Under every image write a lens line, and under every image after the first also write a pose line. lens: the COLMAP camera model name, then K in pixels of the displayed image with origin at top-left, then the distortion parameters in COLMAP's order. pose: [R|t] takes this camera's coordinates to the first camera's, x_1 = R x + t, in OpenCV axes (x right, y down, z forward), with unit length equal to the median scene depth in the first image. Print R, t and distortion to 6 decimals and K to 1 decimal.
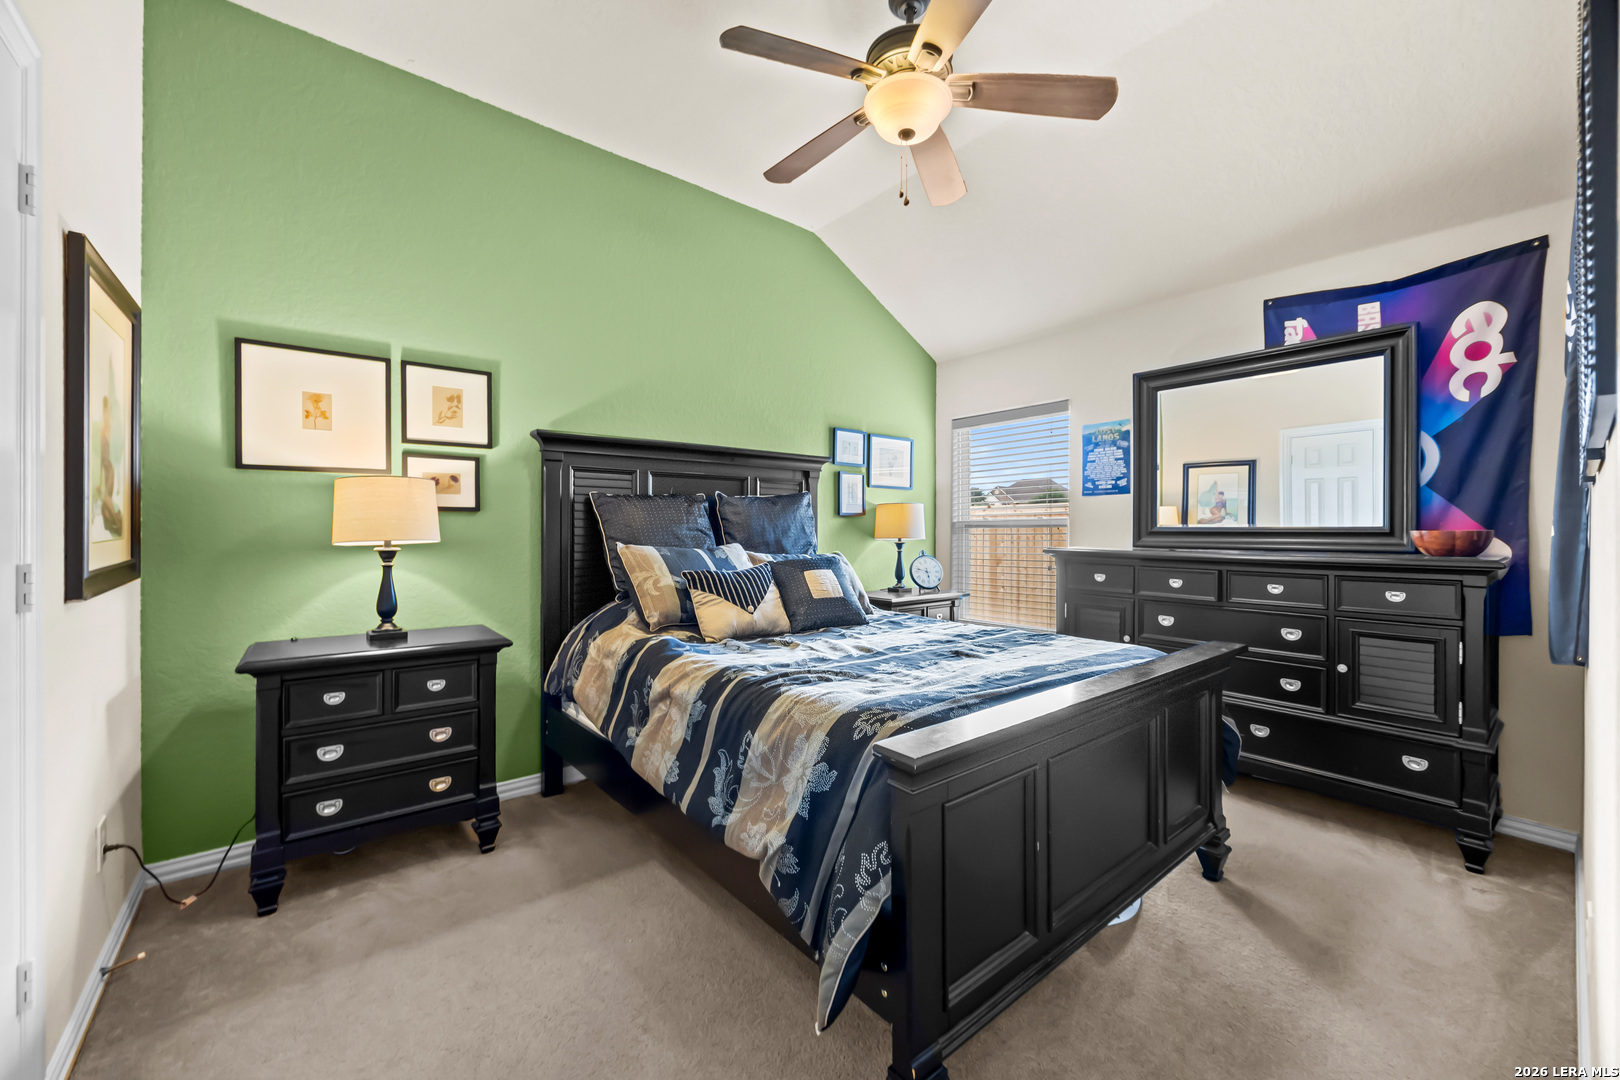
lens RADIAL K [[629.8, 0, 806.5], [0, 629.8, 536.6], [0, 0, 1]] dist [0.000845, -0.000040]
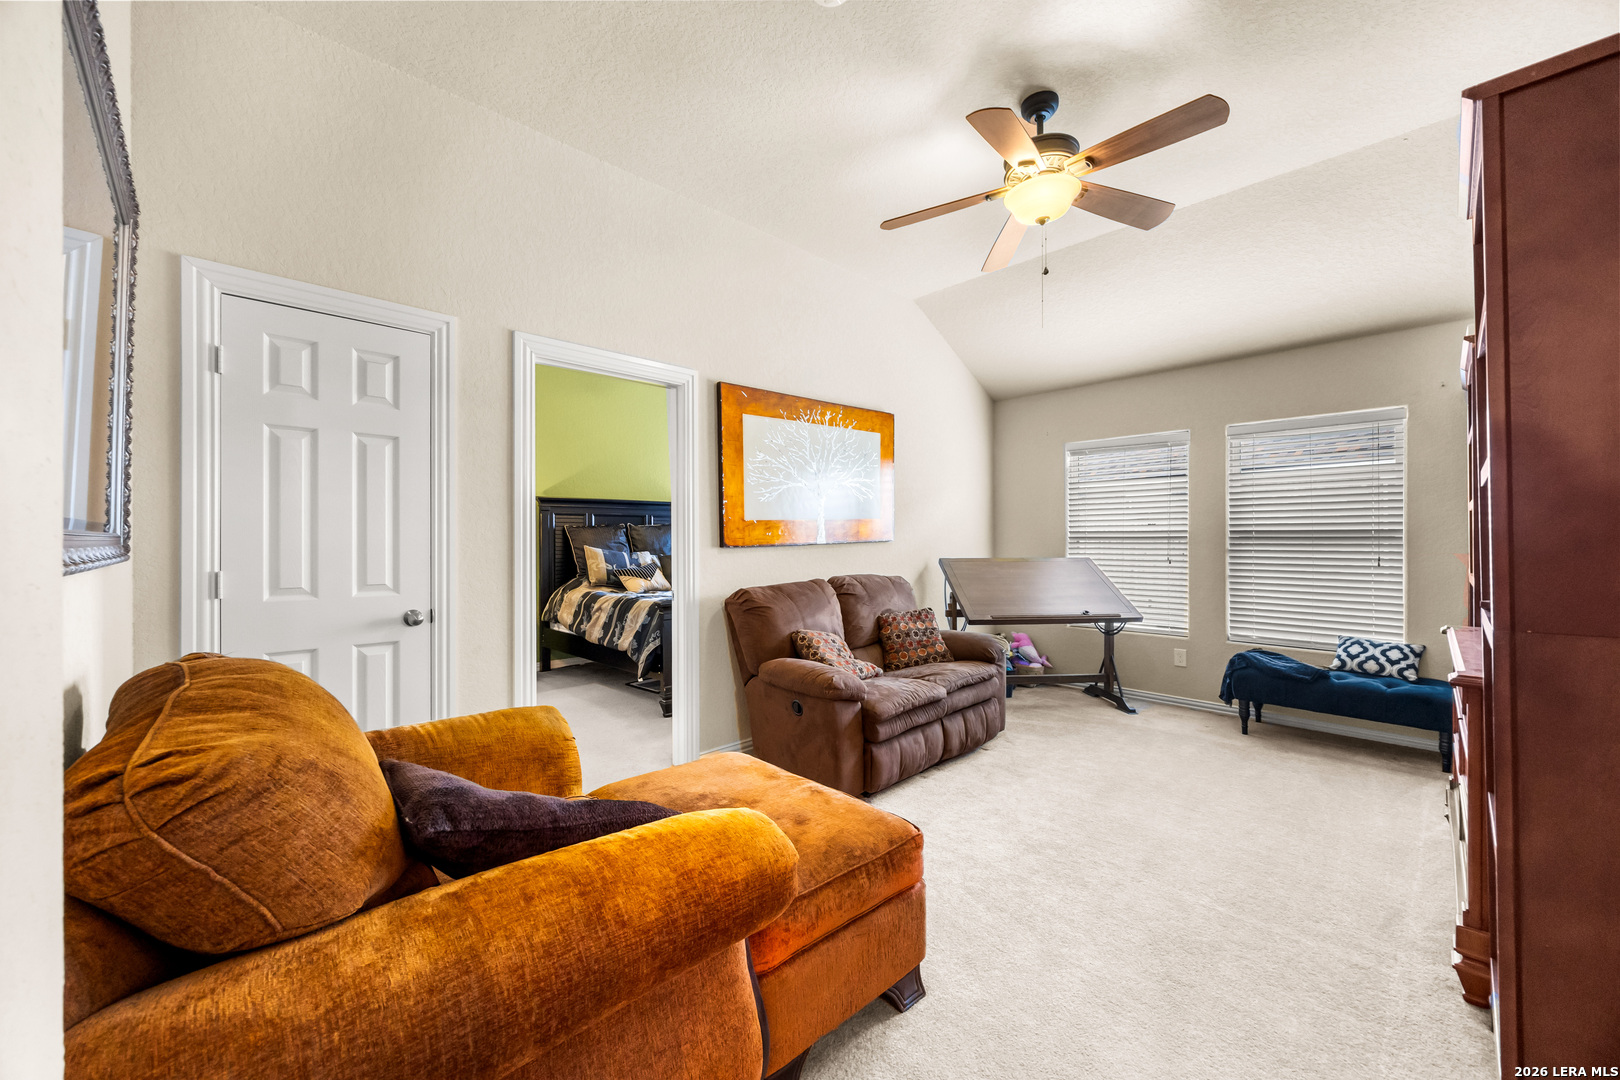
lens RADIAL K [[629.8, 0, 815.0], [0, 629.8, 539.1], [0, 0, 1]] dist [0.000845, -0.000040]
pose [[0.996306, -0.007818, 0.085521, 0.348567], [0.009161, 0.999841, -0.015326, 0.015586], [-0.085388, 0.016053, 0.996218, -1.302427]]
